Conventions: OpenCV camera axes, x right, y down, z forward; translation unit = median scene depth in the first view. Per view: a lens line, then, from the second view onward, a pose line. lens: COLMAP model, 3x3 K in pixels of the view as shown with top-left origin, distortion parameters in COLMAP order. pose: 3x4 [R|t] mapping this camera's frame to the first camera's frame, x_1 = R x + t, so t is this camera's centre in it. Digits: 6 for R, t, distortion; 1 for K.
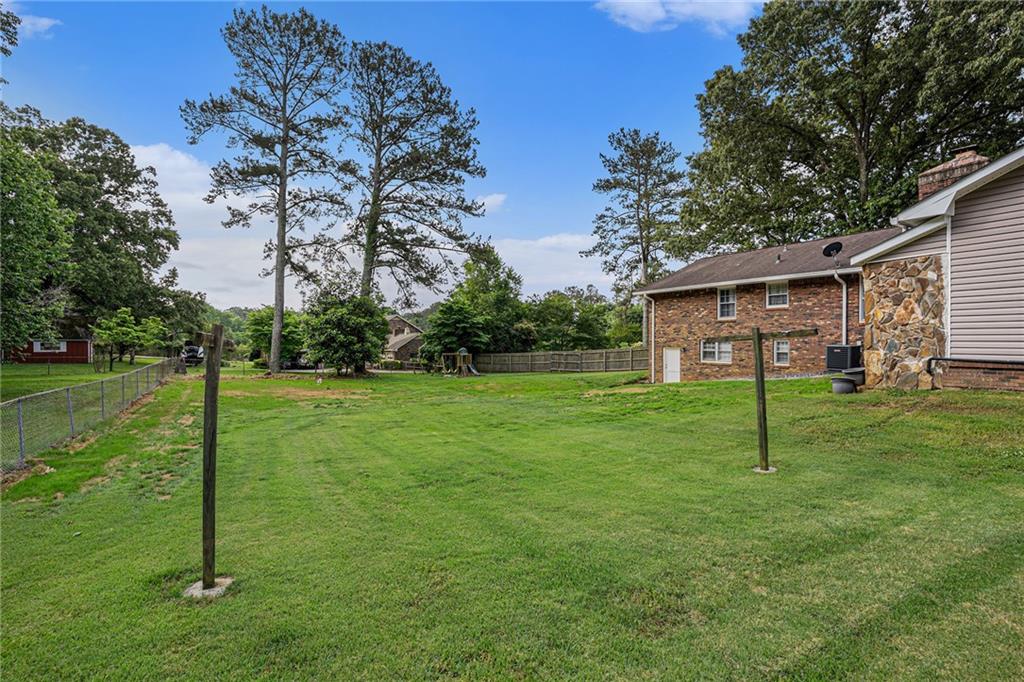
lens RADIAL K [[507.4, 0, 496.3], [0, 507.4, 338.5], [0, 0, 1]] dist [-0.057478, 0.020882]
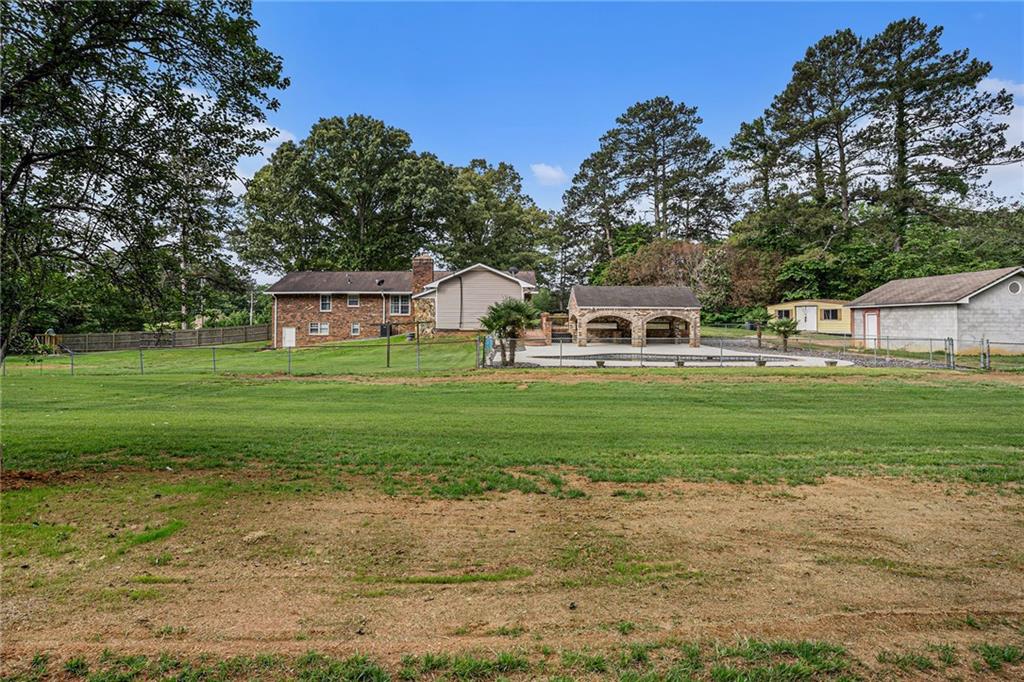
lens RADIAL K [[507.4, 0, 506.2], [0, 507.4, 331.3], [0, 0, 1]] dist [-0.057478, 0.020882]
pose [[0.498670, -0.012728, 0.866698, -0.440311], [-0.008359, 0.999775, 0.019491, -0.003149], [-0.866752, -0.016964, 0.498452, -0.275387]]
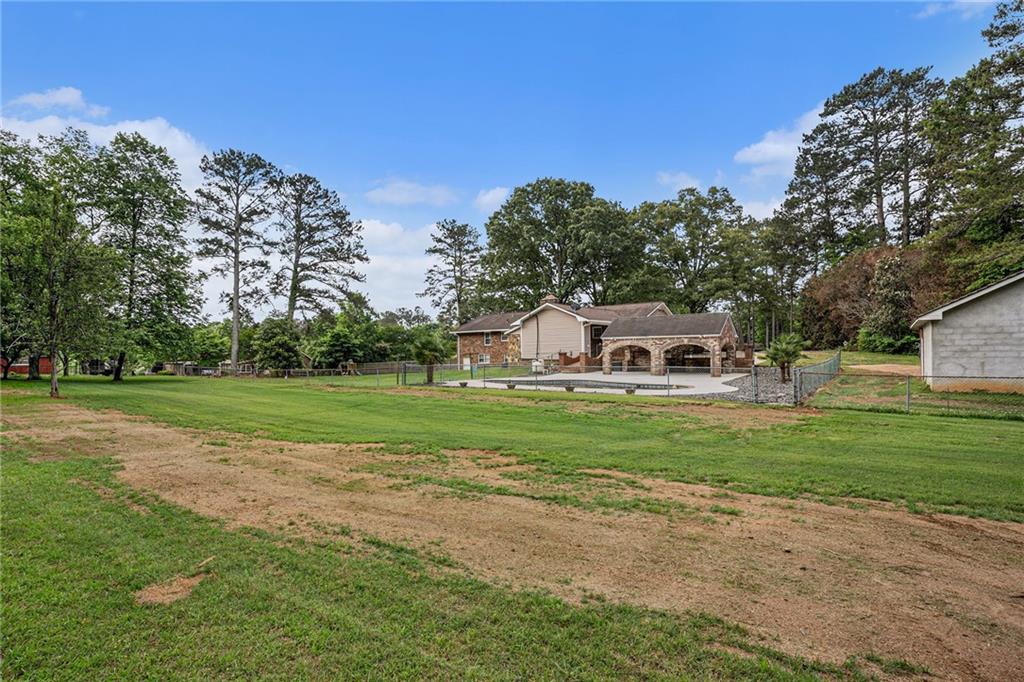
lens RADIAL K [[507.4, 0, 510.8], [0, 507.4, 345.8], [0, 0, 1]] dist [-0.057478, 0.020882]
pose [[0.930681, -0.000529, 0.365830, -0.172106], [0.004992, 0.999924, -0.011256, -0.004168], [-0.365797, 0.012302, 0.930614, -0.686775]]
